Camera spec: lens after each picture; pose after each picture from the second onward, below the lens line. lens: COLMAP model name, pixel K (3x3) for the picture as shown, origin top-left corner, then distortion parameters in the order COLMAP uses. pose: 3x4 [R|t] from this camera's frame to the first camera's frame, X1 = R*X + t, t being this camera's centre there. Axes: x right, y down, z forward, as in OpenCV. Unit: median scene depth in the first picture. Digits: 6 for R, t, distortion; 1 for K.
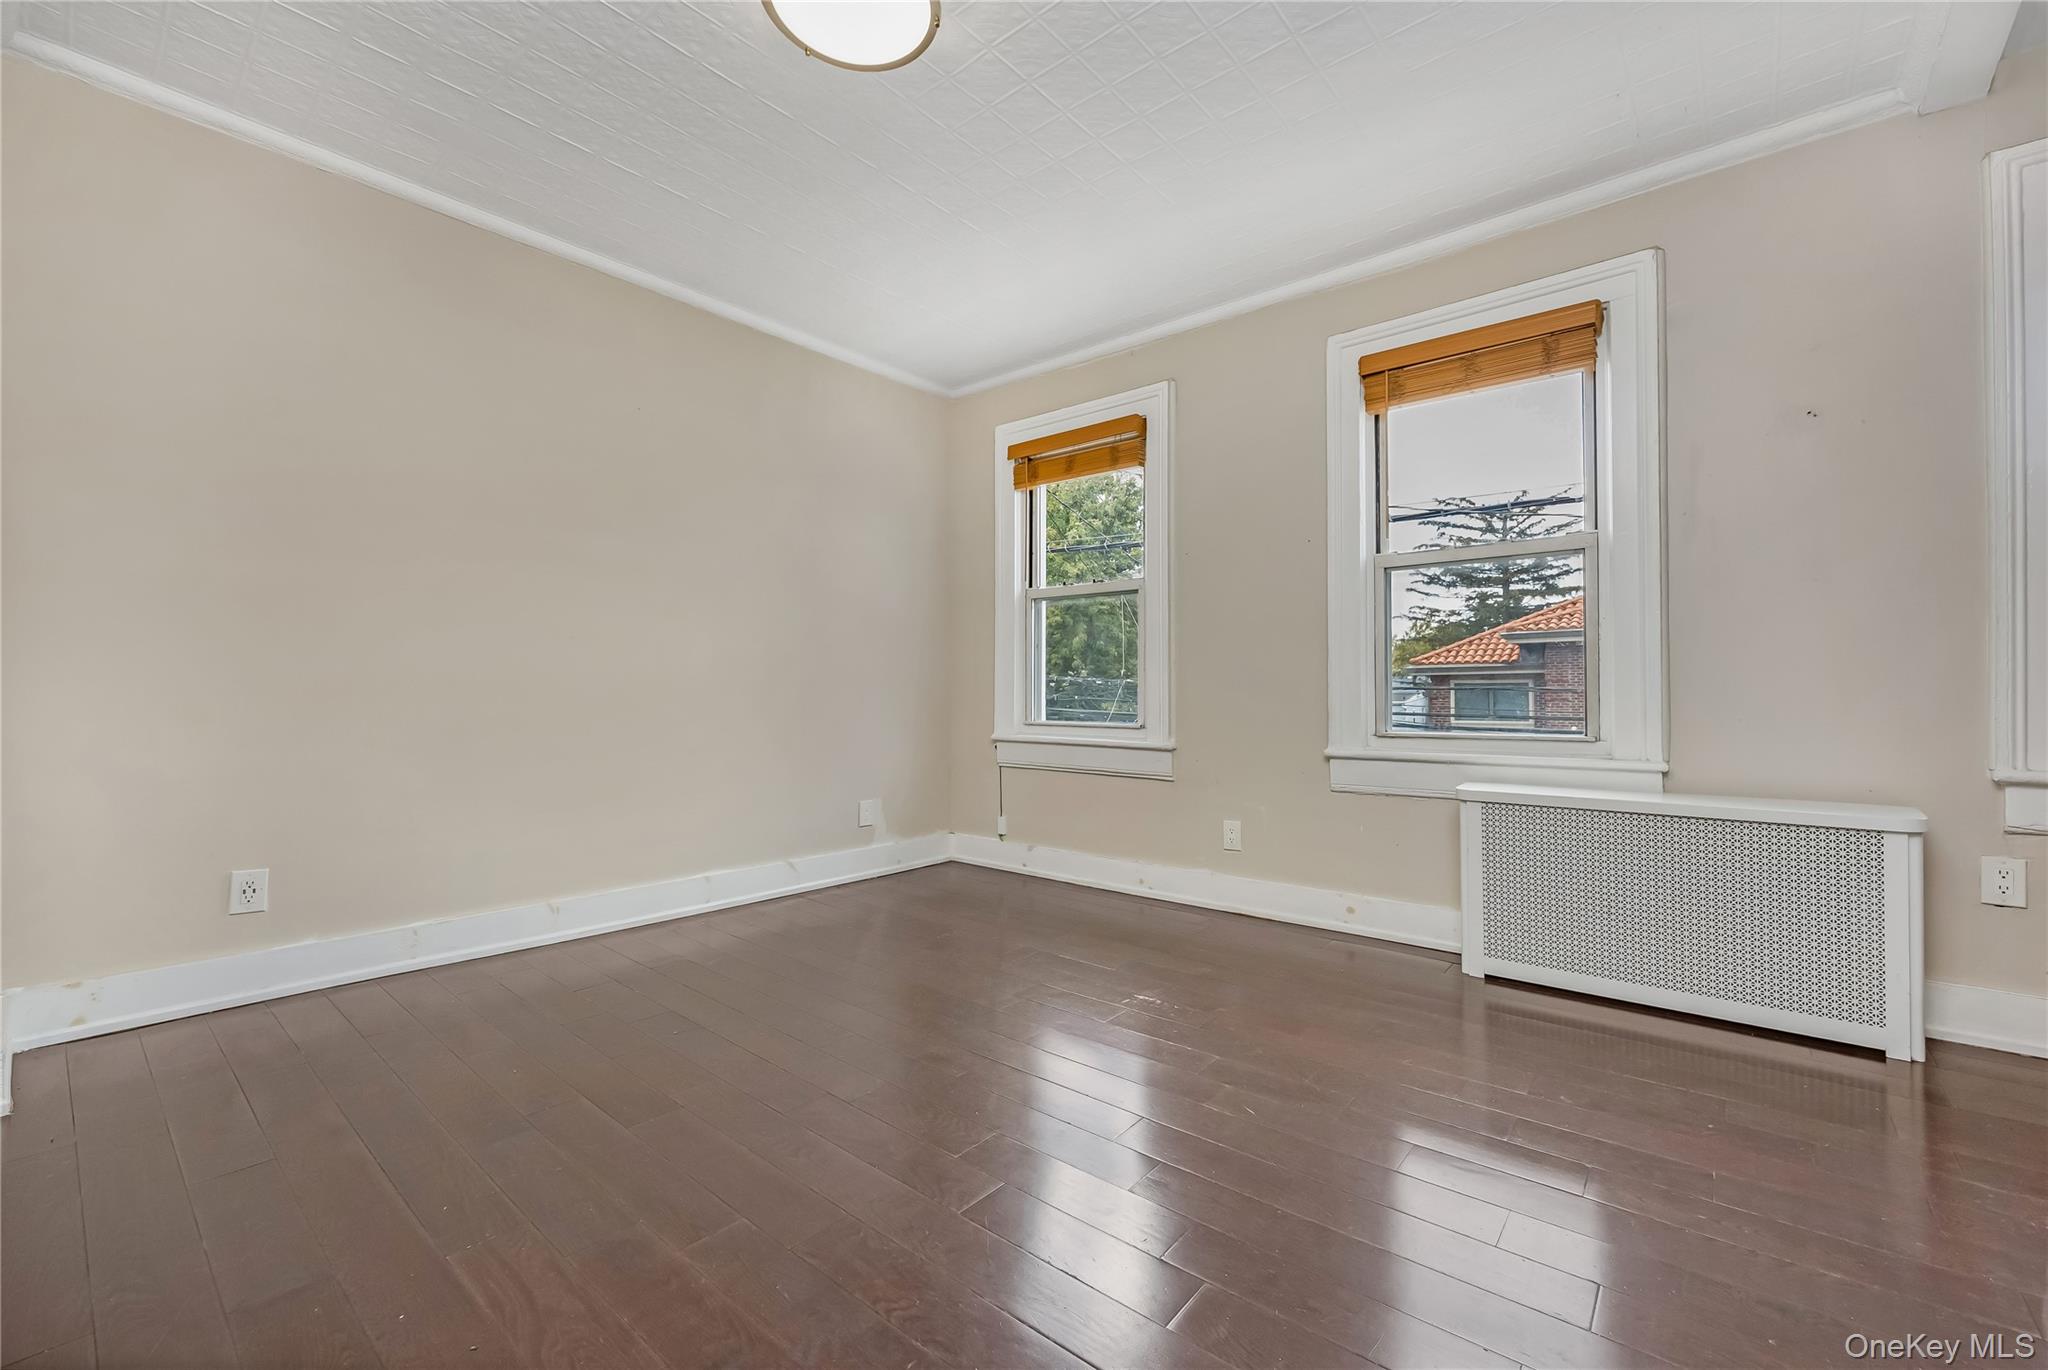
lens RADIAL K [[835.8, 0, 1032.0], [0, 835.8, 683.7], [0, 0, 1]] dist [-0.004895, -0.000135]
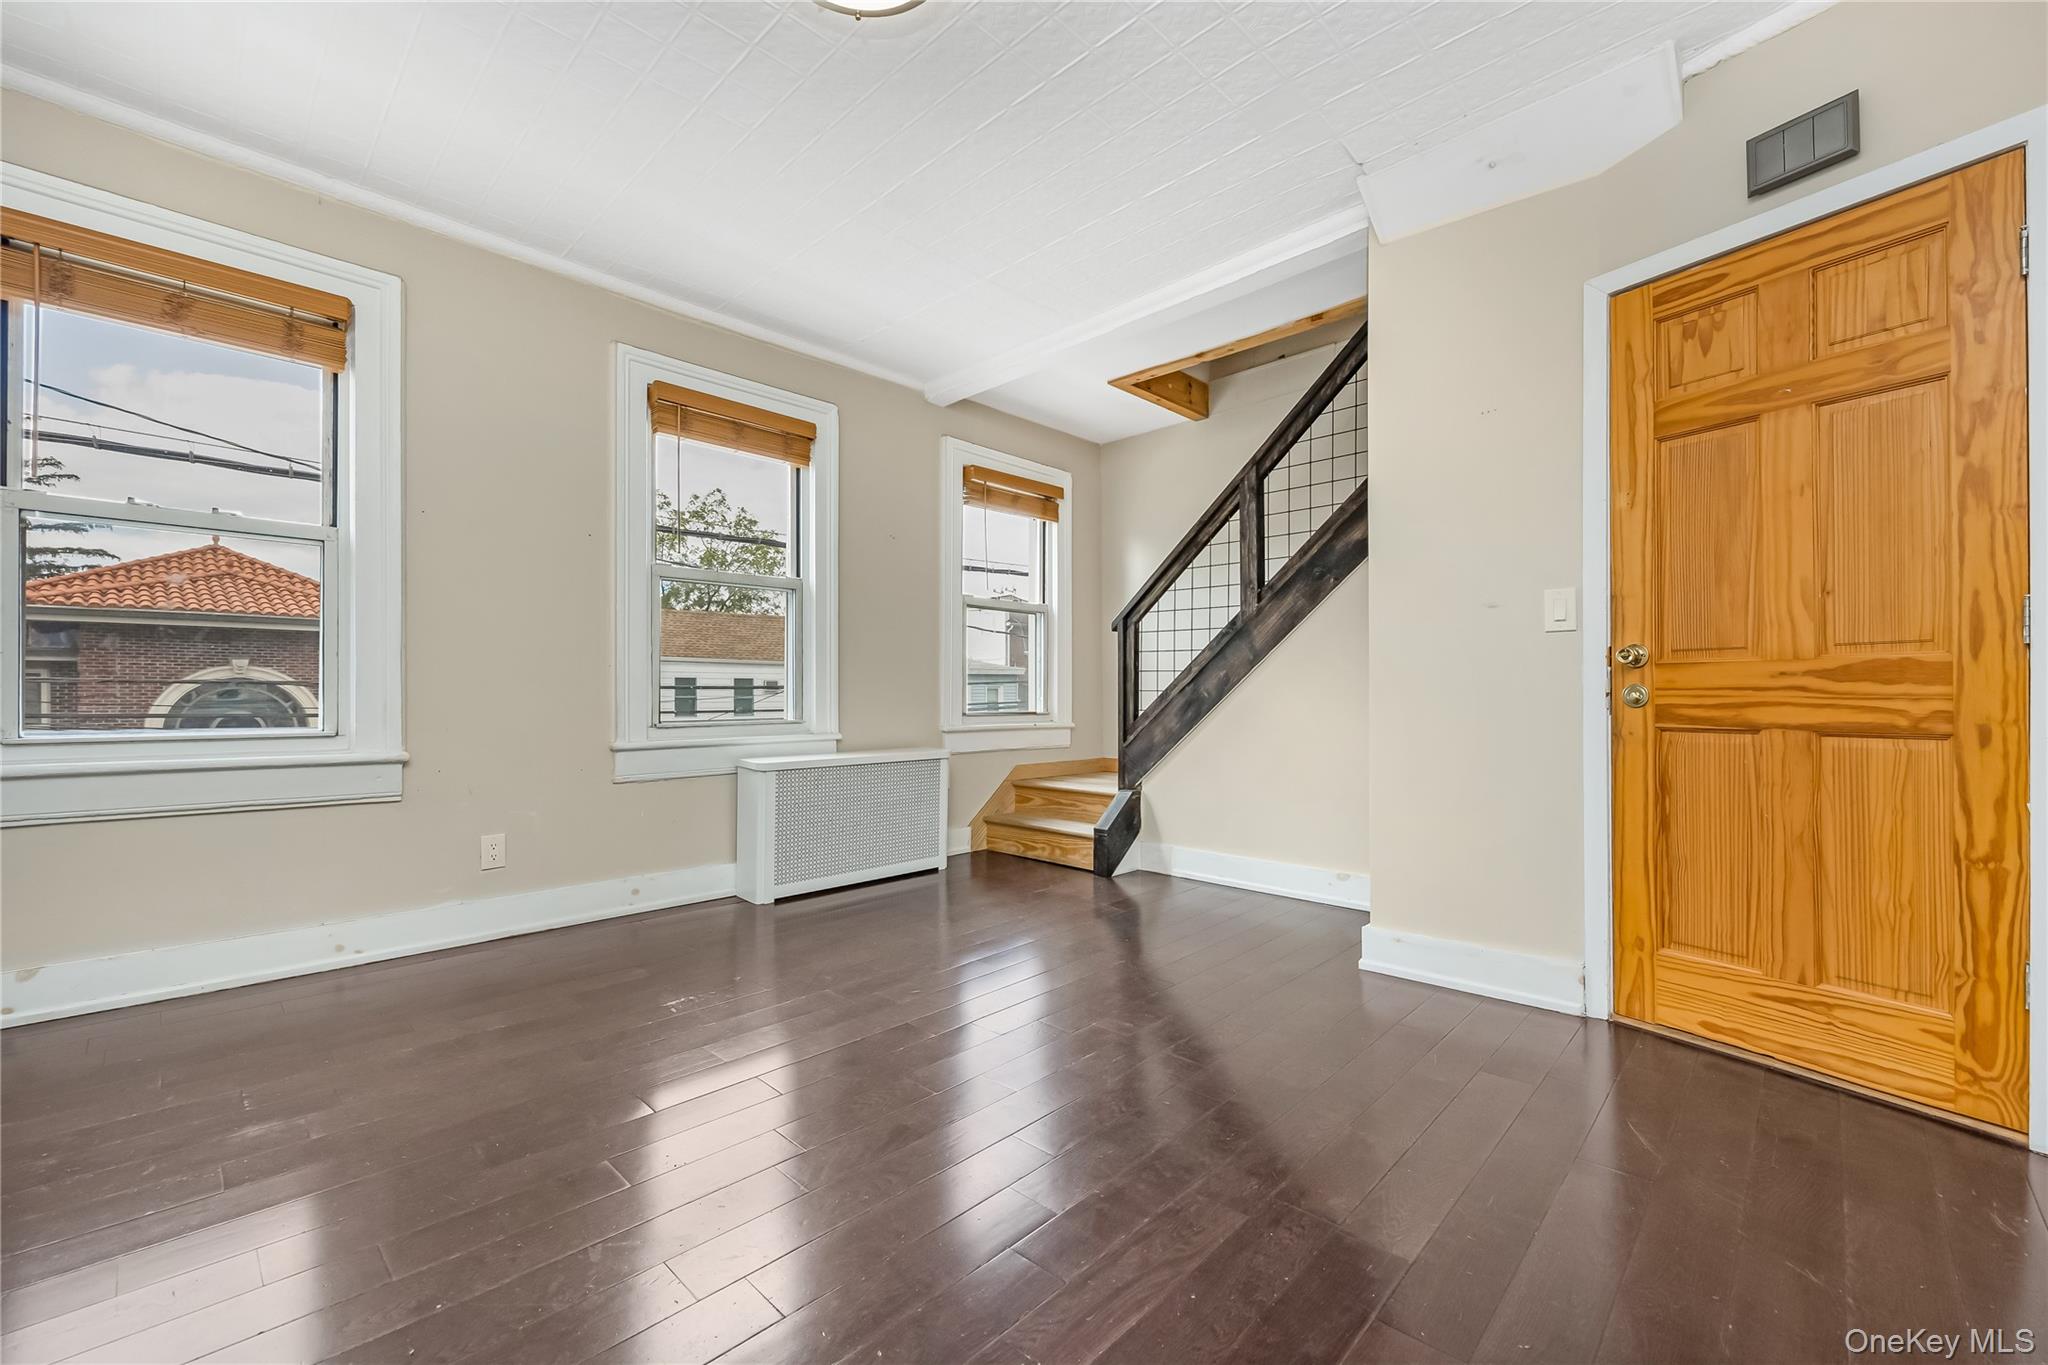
lens RADIAL K [[835.8, 0, 1035.4], [0, 835.8, 692.4], [0, 0, 1]] dist [-0.004895, -0.000135]
pose [[0.062783, -0.001698, 0.998026, -0.620830], [-0.016041, 0.999868, 0.002710, 0.004505], [-0.997898, -0.016180, 0.062748, 0.404142]]
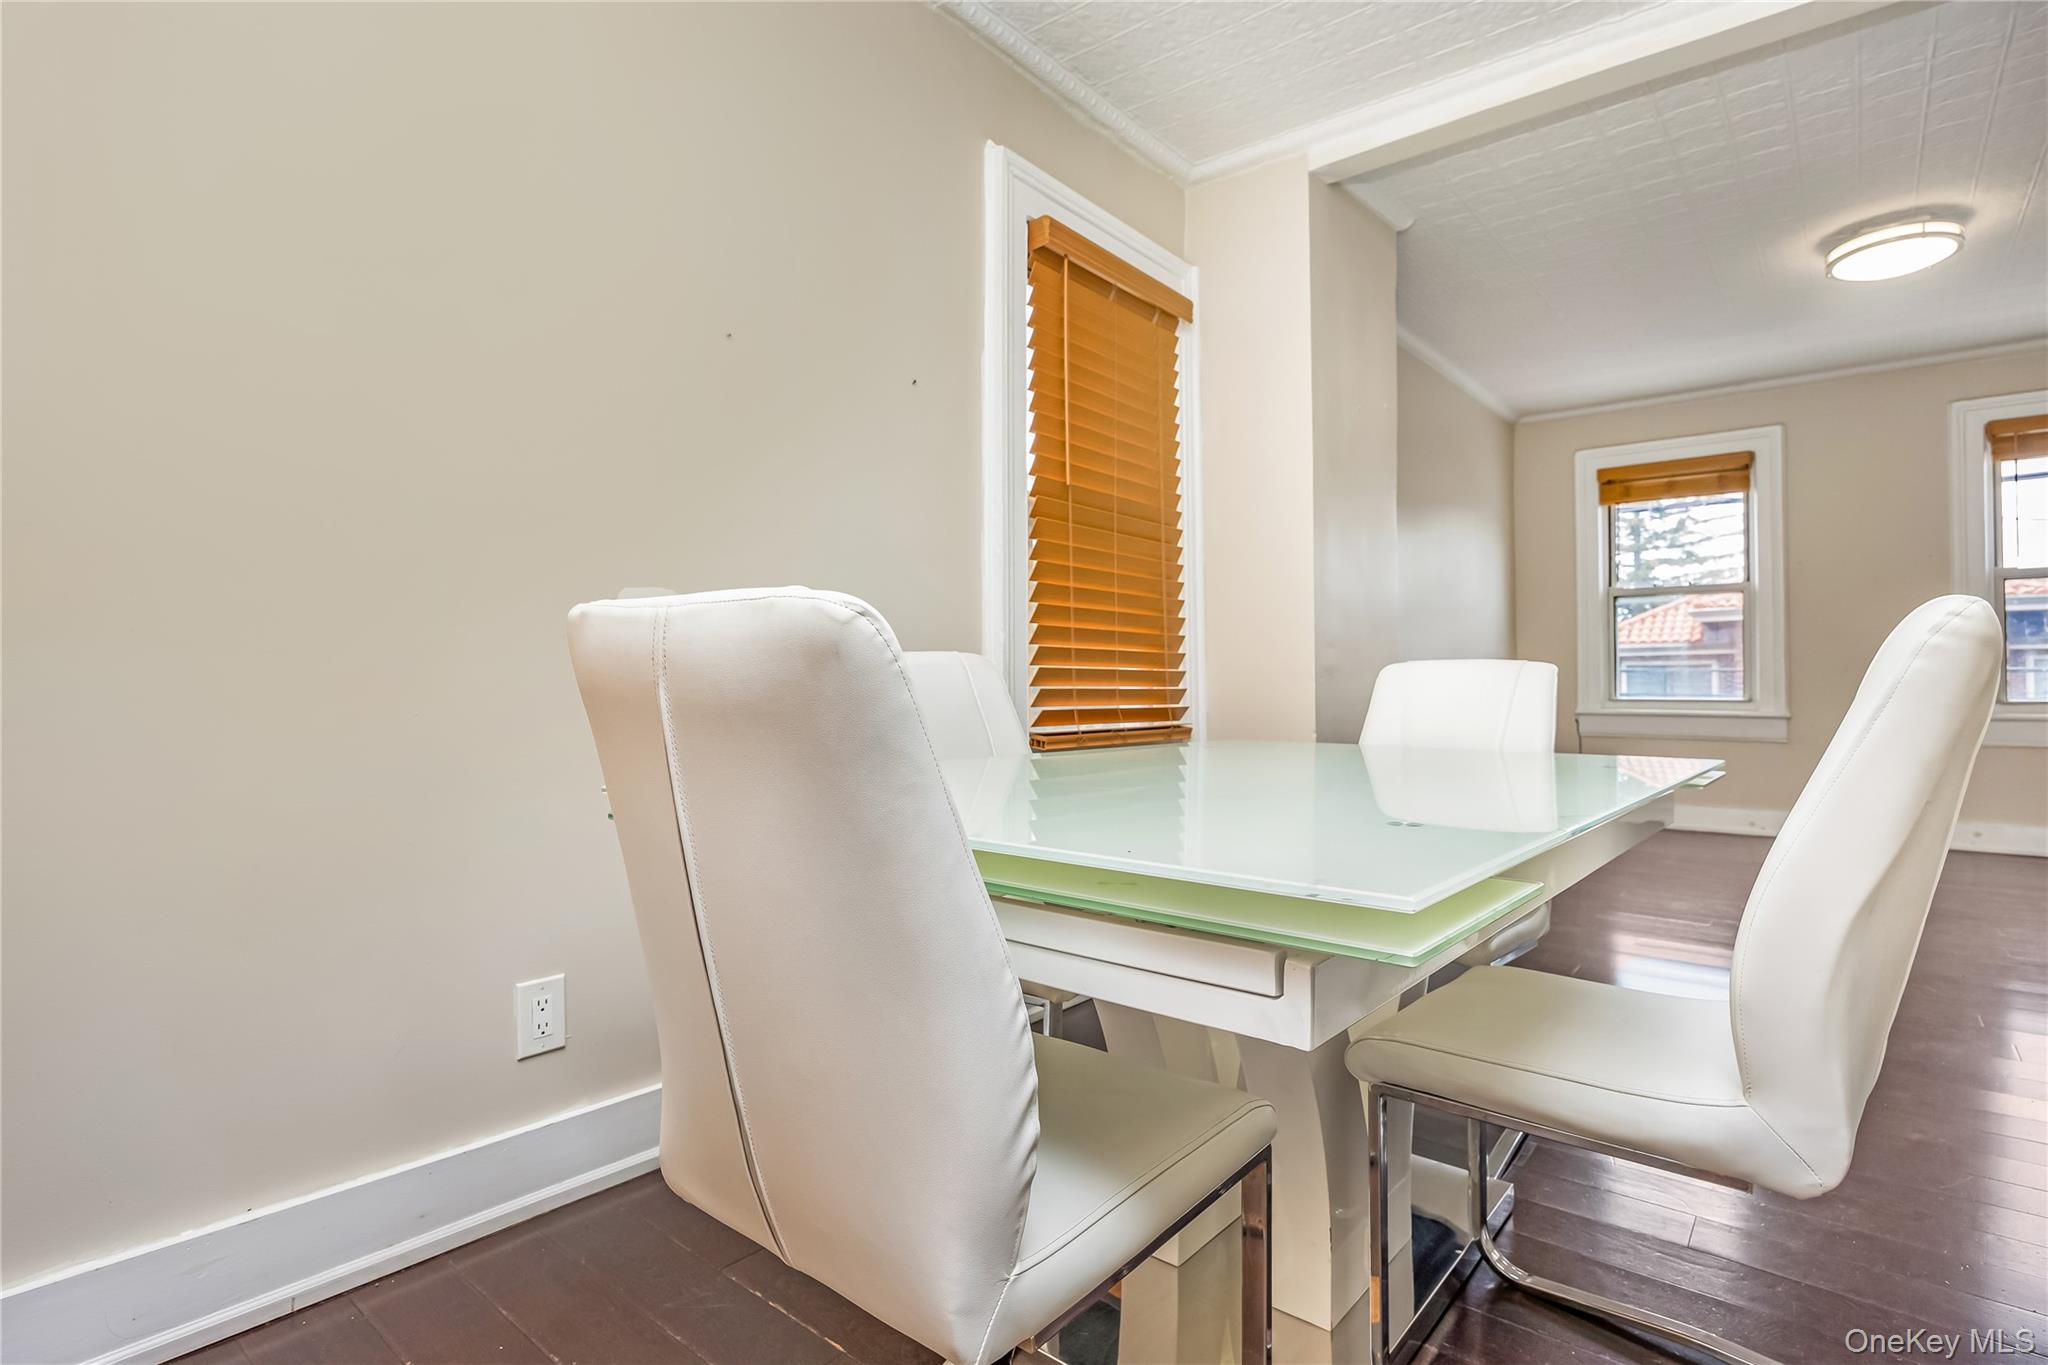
lens RADIAL K [[996.2, 0, 1030.3], [0, 996.2, 673.5], [0, 0, 1]] dist [-0.002047, 0.000114]
pose [[0.999908, -0.006115, 0.012135, -1.098853], [0.006054, 0.999969, 0.005022, -0.003542], [-0.012166, -0.004948, 0.999914, -0.547484]]
